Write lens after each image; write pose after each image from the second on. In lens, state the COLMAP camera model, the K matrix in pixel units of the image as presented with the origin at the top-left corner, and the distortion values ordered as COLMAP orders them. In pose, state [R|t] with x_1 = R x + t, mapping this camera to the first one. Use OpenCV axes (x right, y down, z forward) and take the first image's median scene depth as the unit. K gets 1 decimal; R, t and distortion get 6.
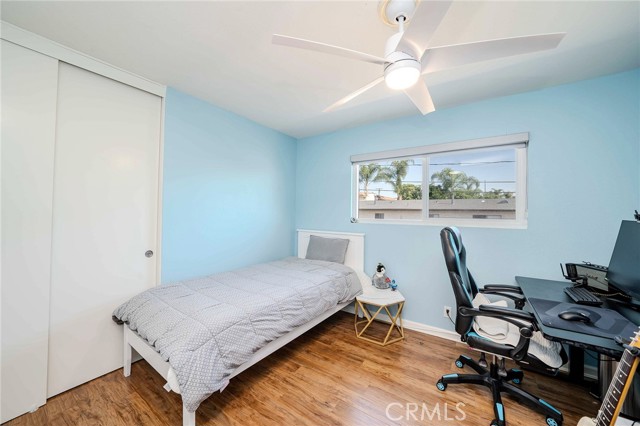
lens RADIAL K [[238.1, 0, 324.5], [0, 238.1, 210.3], [0, 0, 1]] dist [-0.010017, 0.000542]
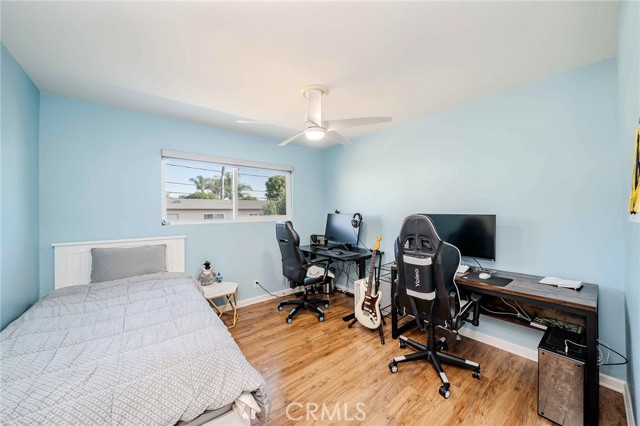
lens RADIAL K [[238.1, 0, 321.8], [0, 238.1, 209.4], [0, 0, 1]] dist [-0.010017, 0.000542]
pose [[0.292209, -0.010163, 0.956301, -0.634303], [0.003694, 0.999948, 0.009498, -0.014459], [-0.956347, 0.000757, 0.292231, 0.211004]]
